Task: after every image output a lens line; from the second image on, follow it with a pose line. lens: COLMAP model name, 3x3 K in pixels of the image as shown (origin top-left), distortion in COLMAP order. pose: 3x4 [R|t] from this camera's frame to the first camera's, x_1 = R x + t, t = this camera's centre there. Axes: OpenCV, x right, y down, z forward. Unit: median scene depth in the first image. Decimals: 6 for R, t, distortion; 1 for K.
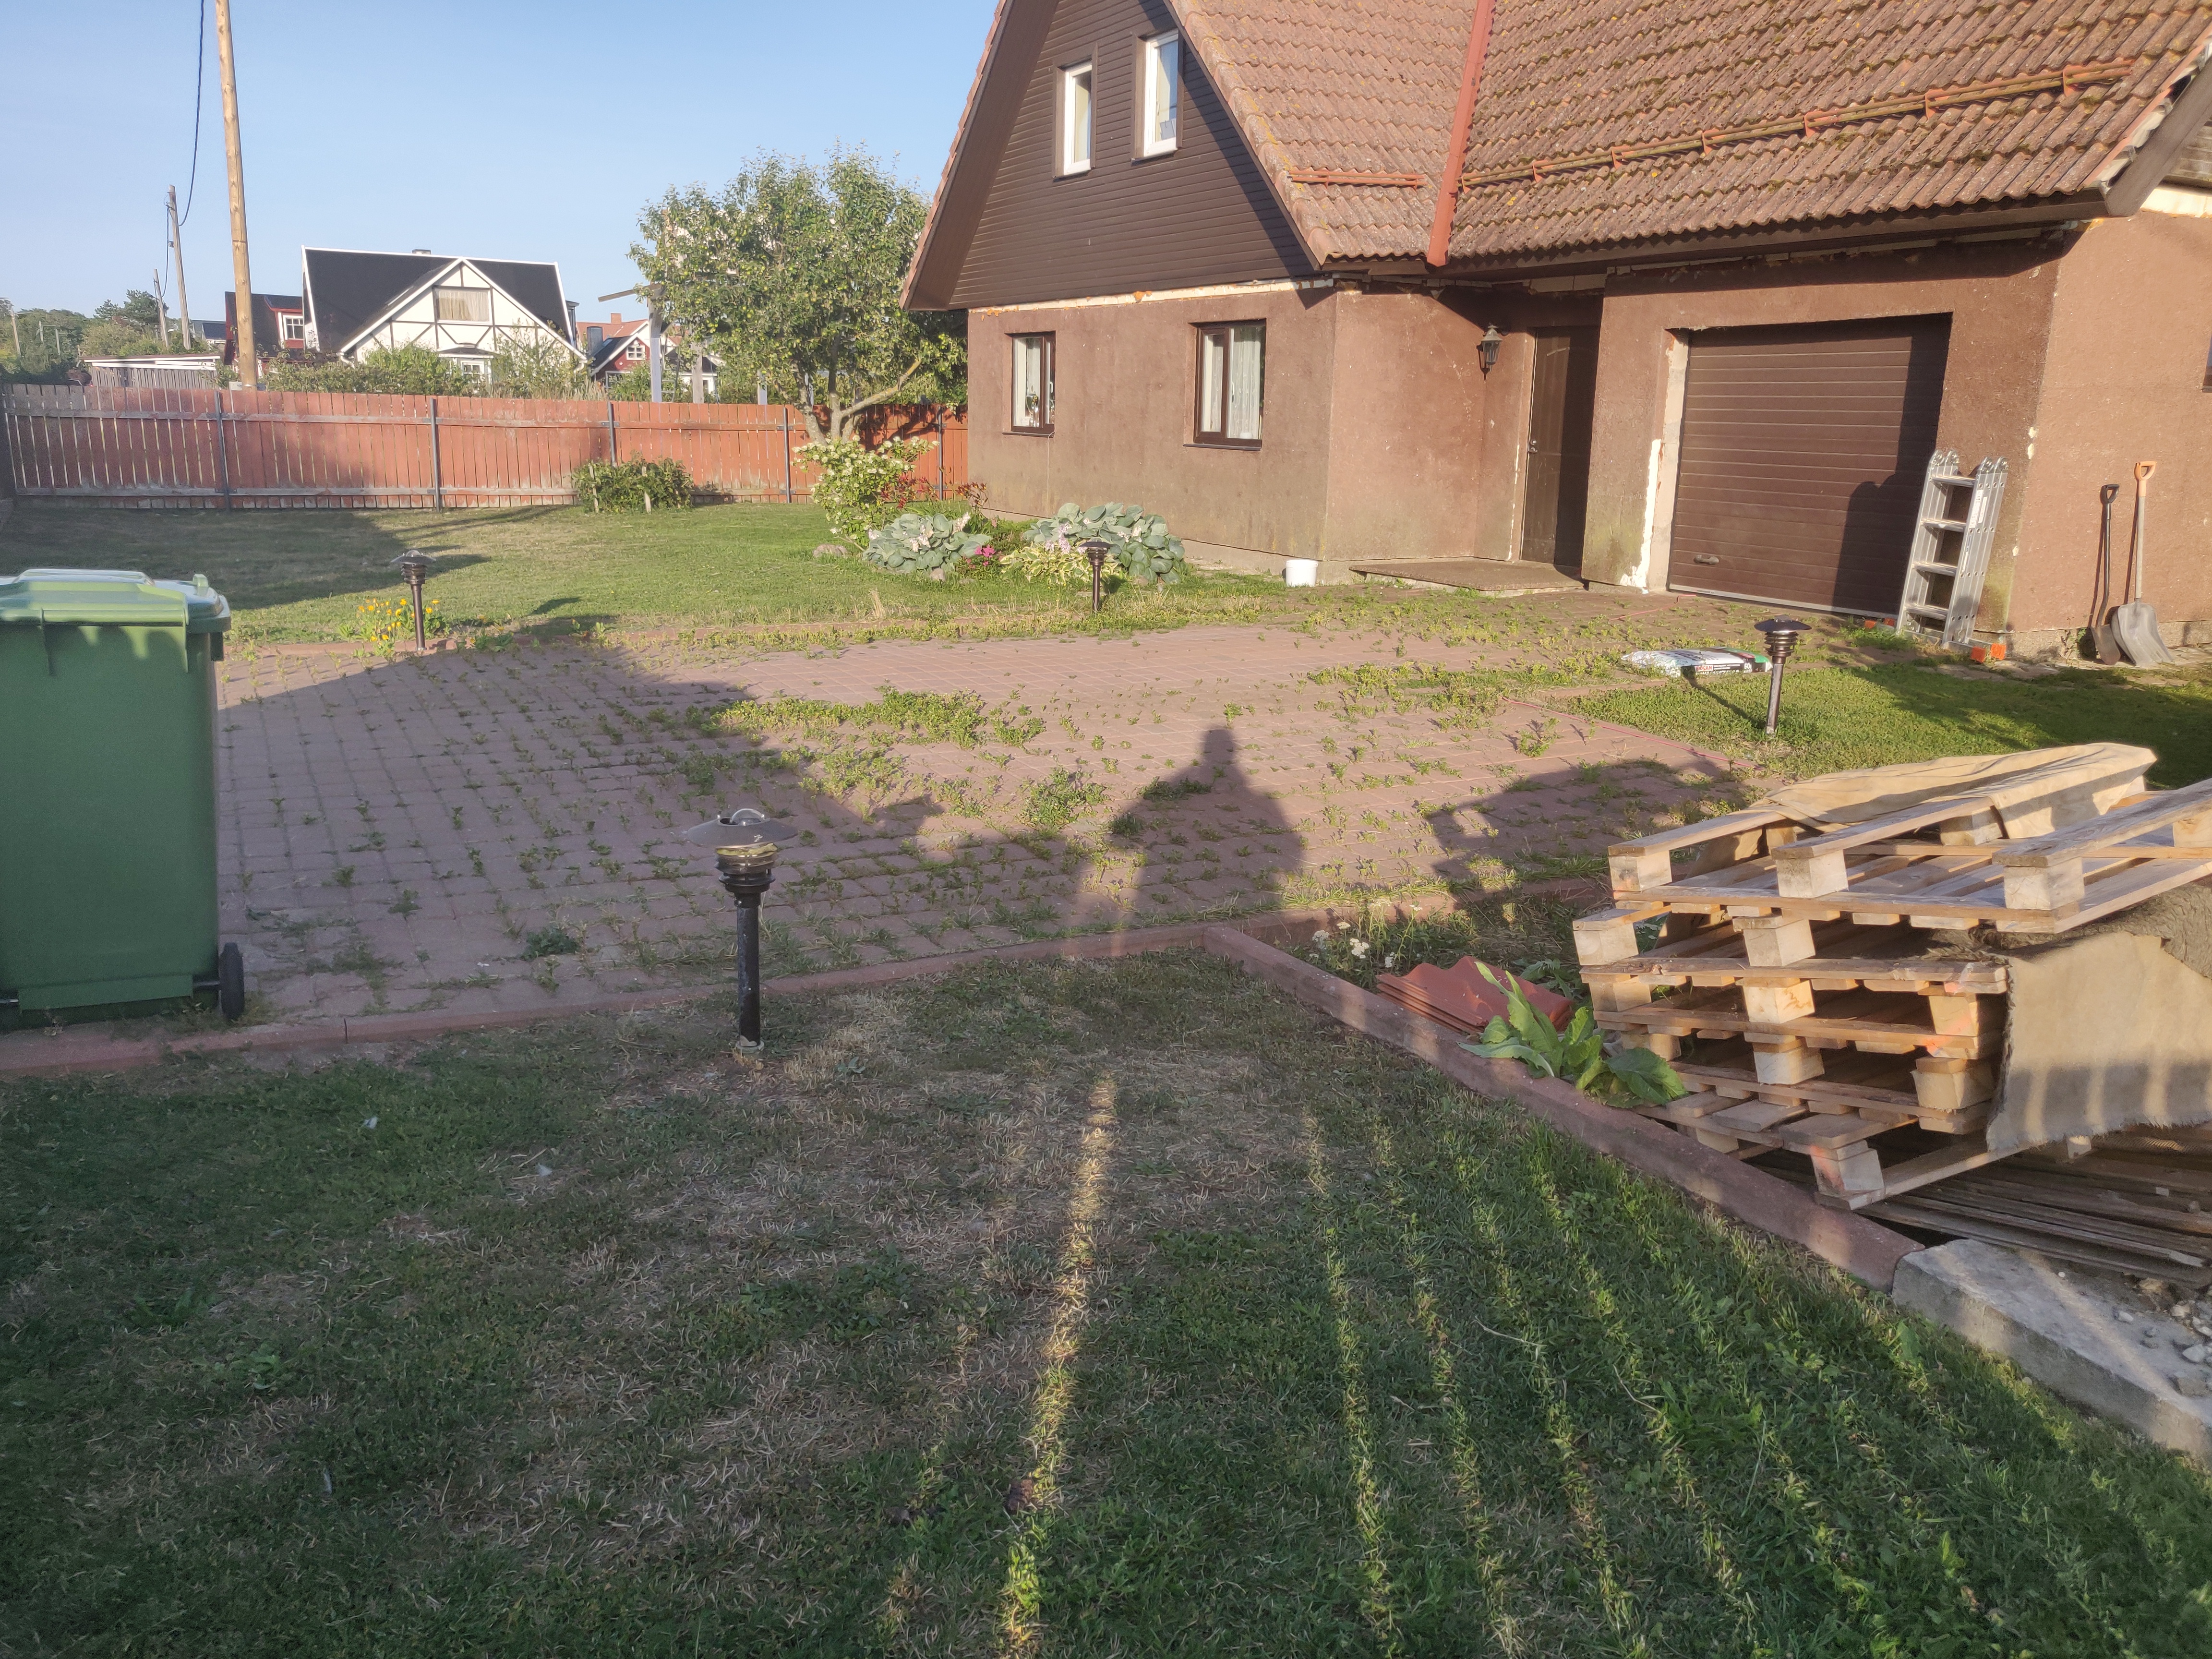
lens RADIAL K [[1722.2, 0, 1097.9], [0, 1722.2, 803.4], [0, 0, 1]] dist [-0.026218, 0.090551]
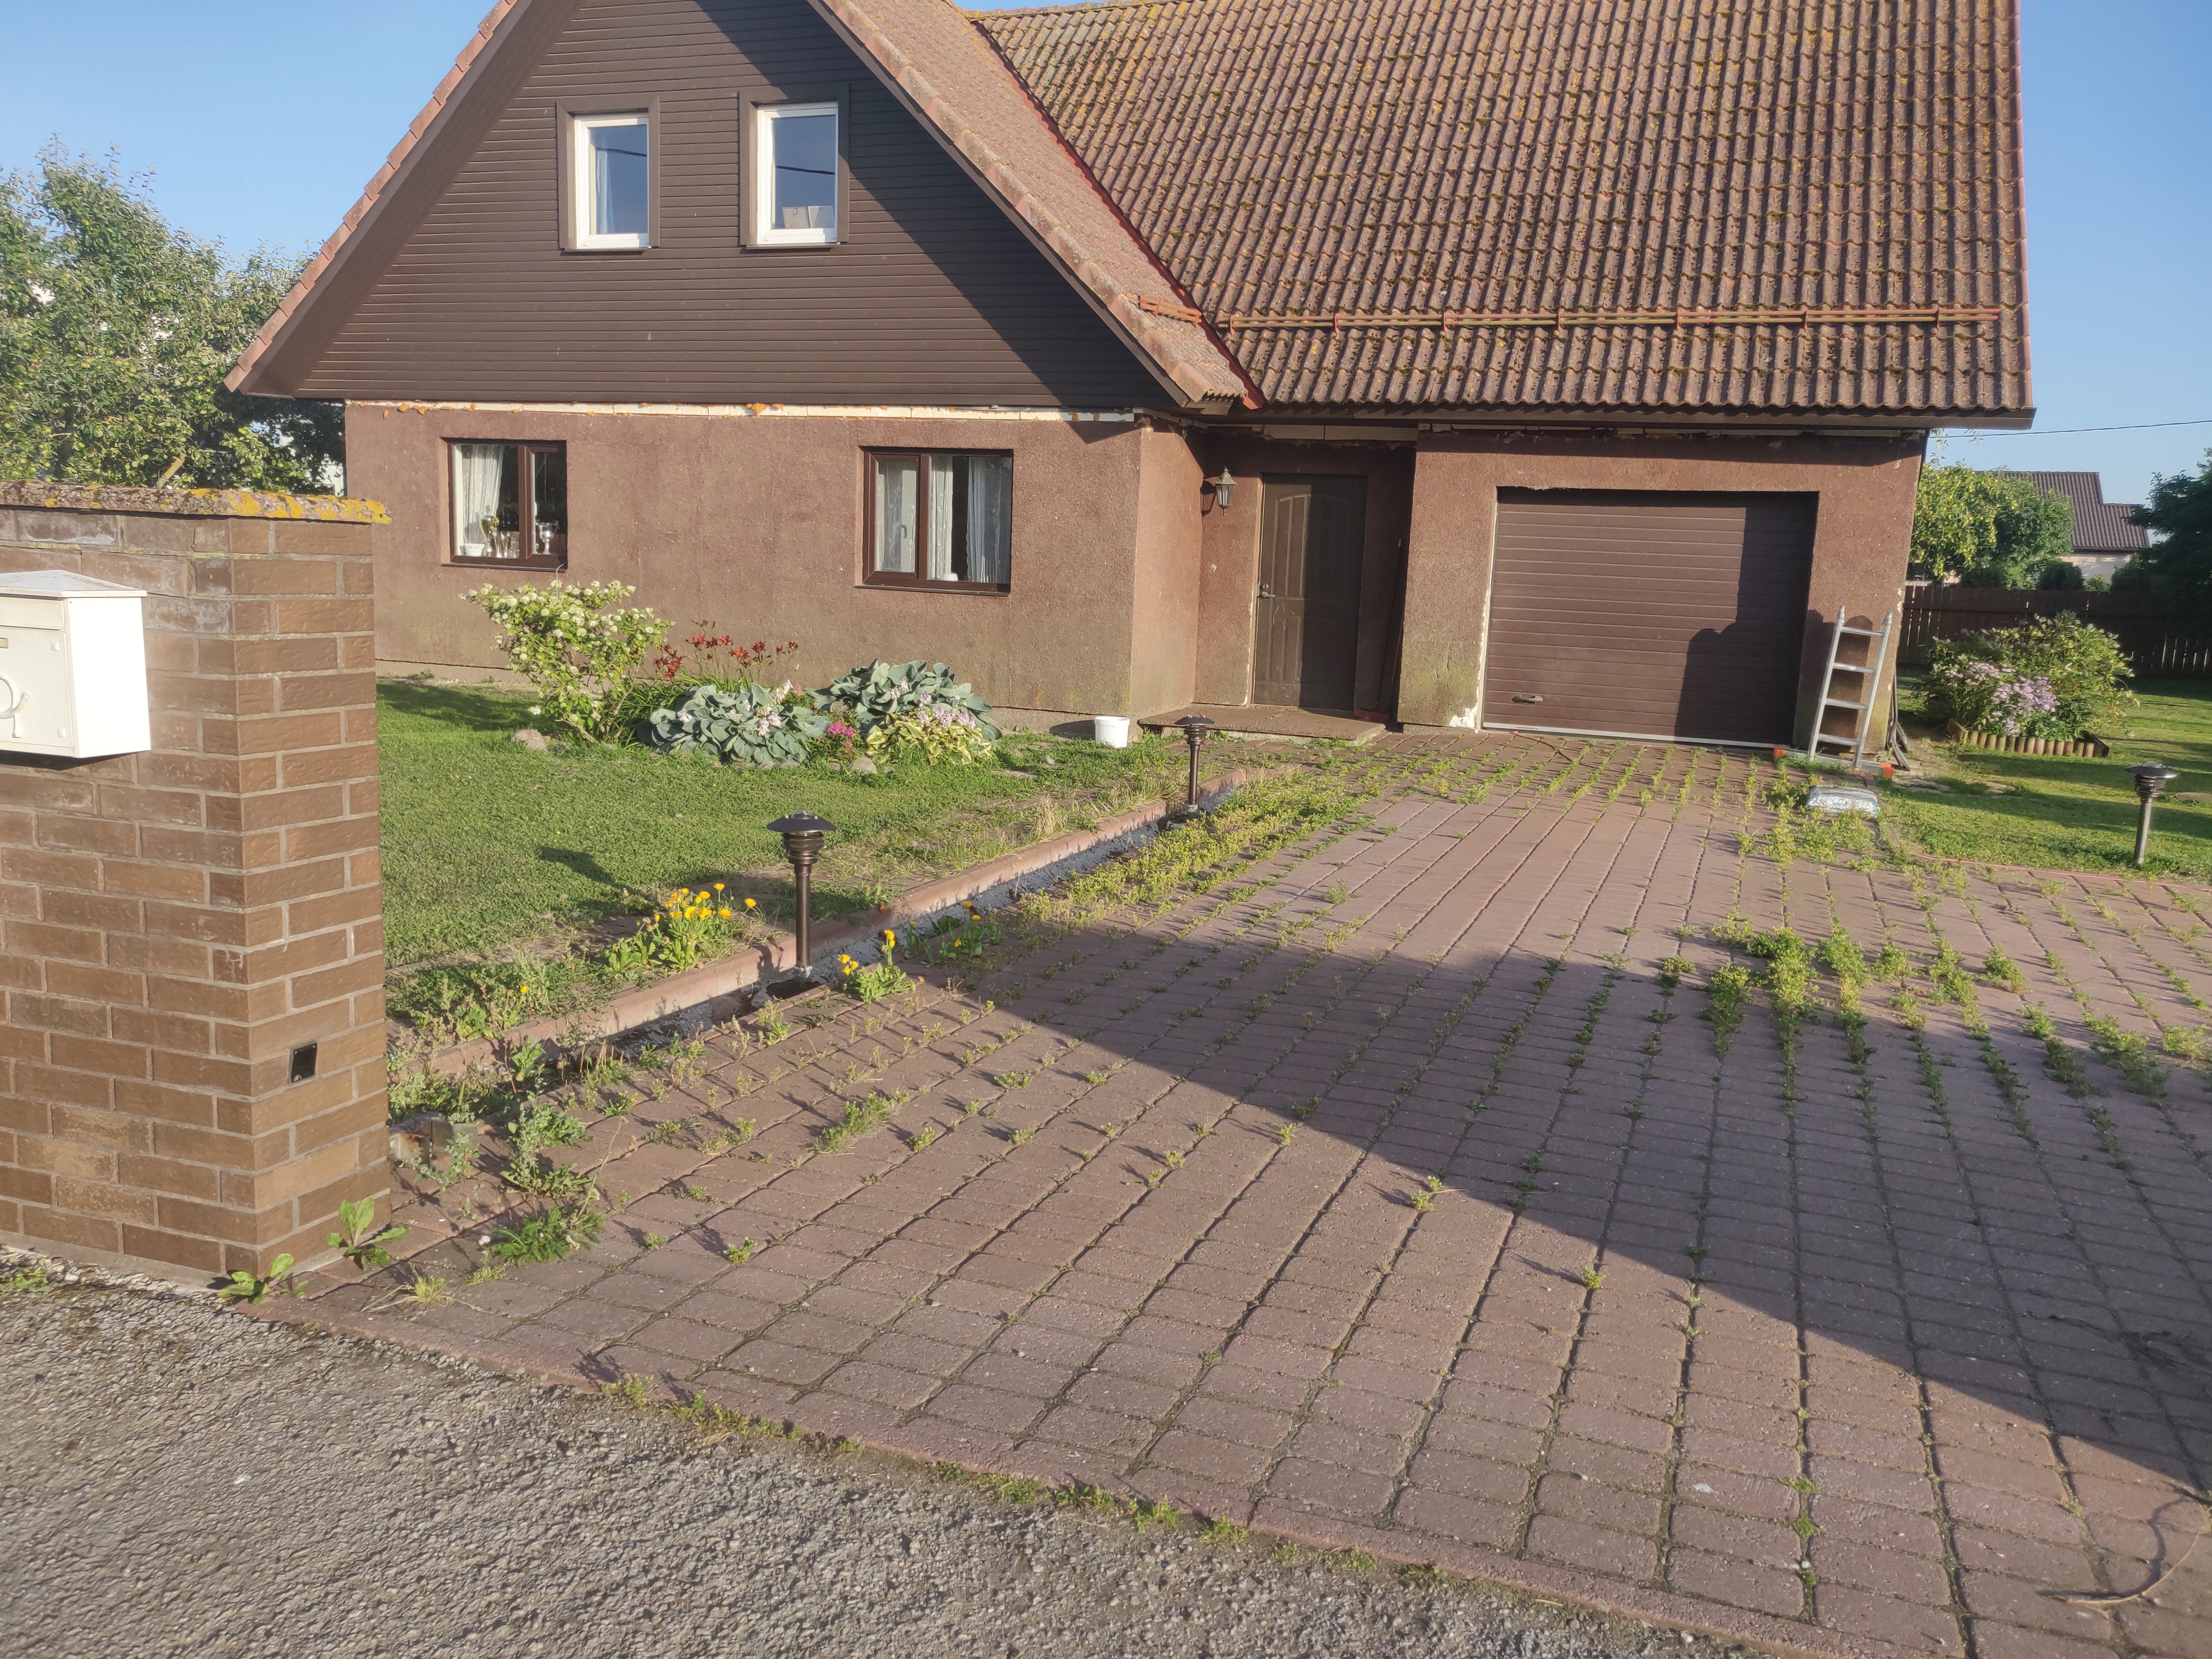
lens RADIAL K [[1695.3, 0, 1134.2], [0, 1695.3, 827.5], [0, 0, 1]] dist [-0.021652, 0.086515]
pose [[0.741416, -0.103218, 0.663060, -0.493665], [0.128447, 0.991658, 0.010744, -0.095541], [-0.658638, 0.077202, 0.748489, 0.339032]]
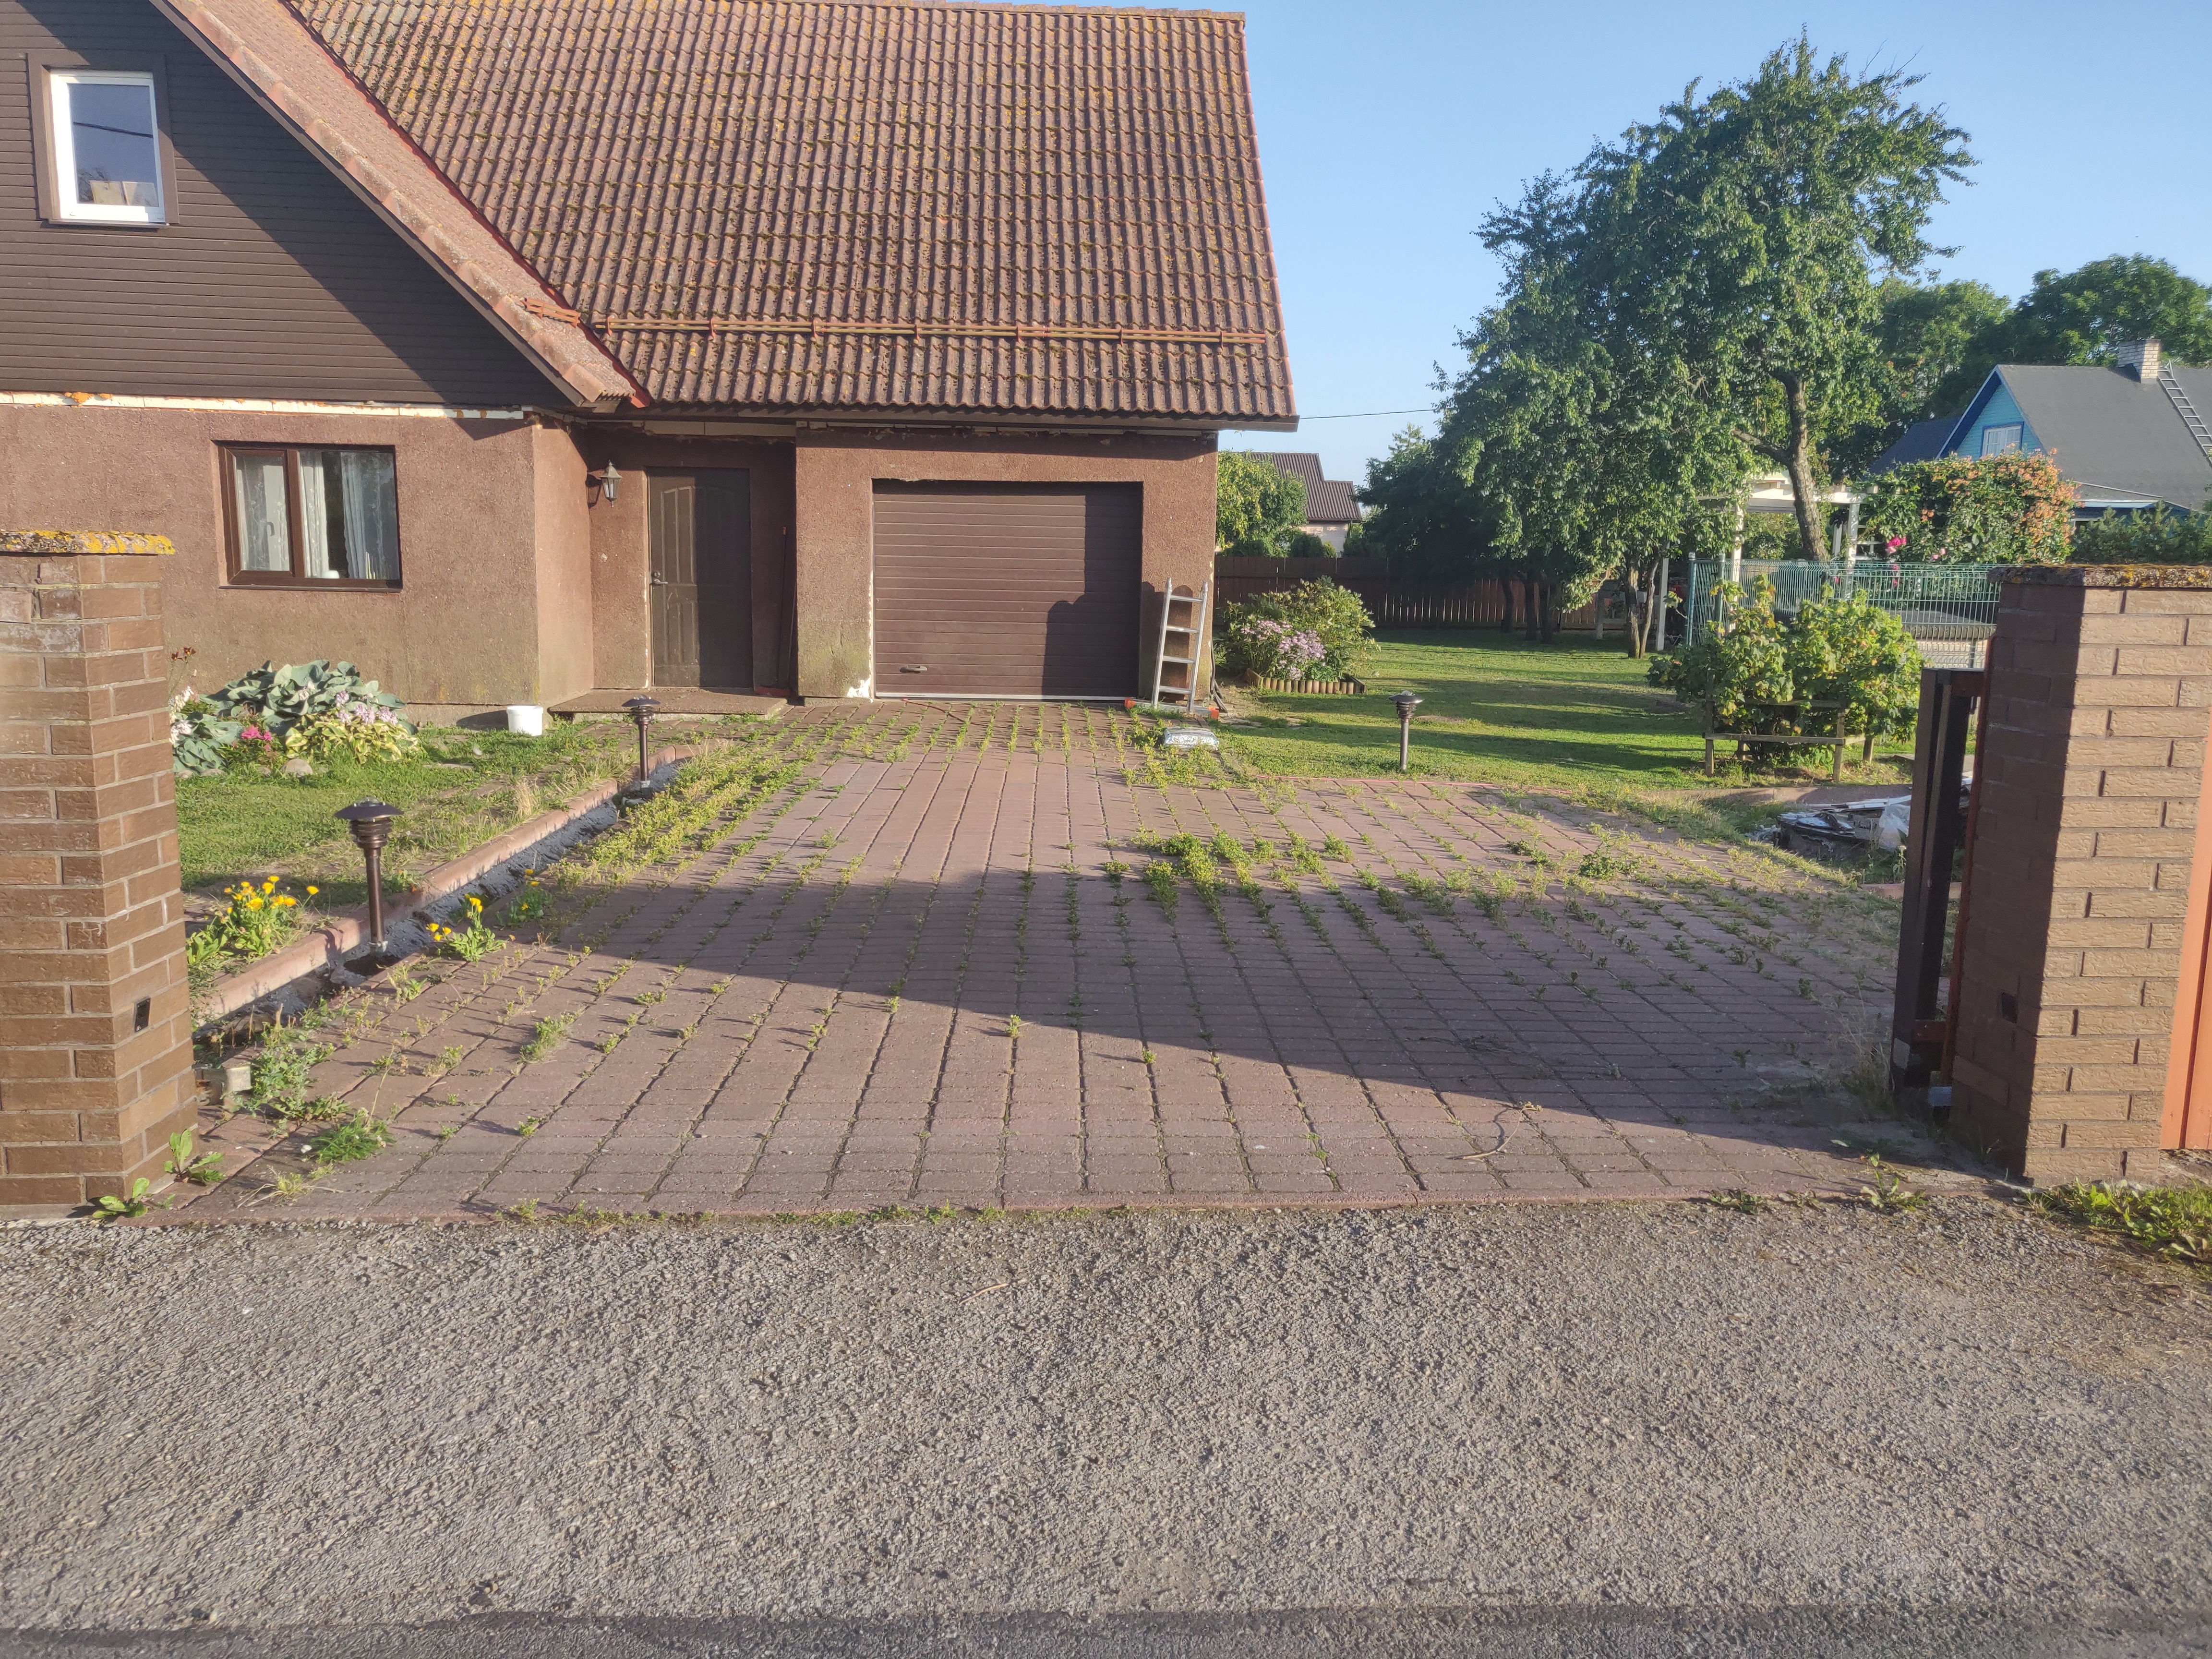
lens RADIAL K [[1688.3, 0, 1120.8], [0, 1688.3, 826.2], [0, 0, 1]] dist [-0.022915, 0.087217]
pose [[0.425170, -0.163487, 0.890226, -0.595556], [0.194841, 0.977025, 0.086371, -0.098203], [-0.883894, 0.136730, 0.447255, 0.325098]]
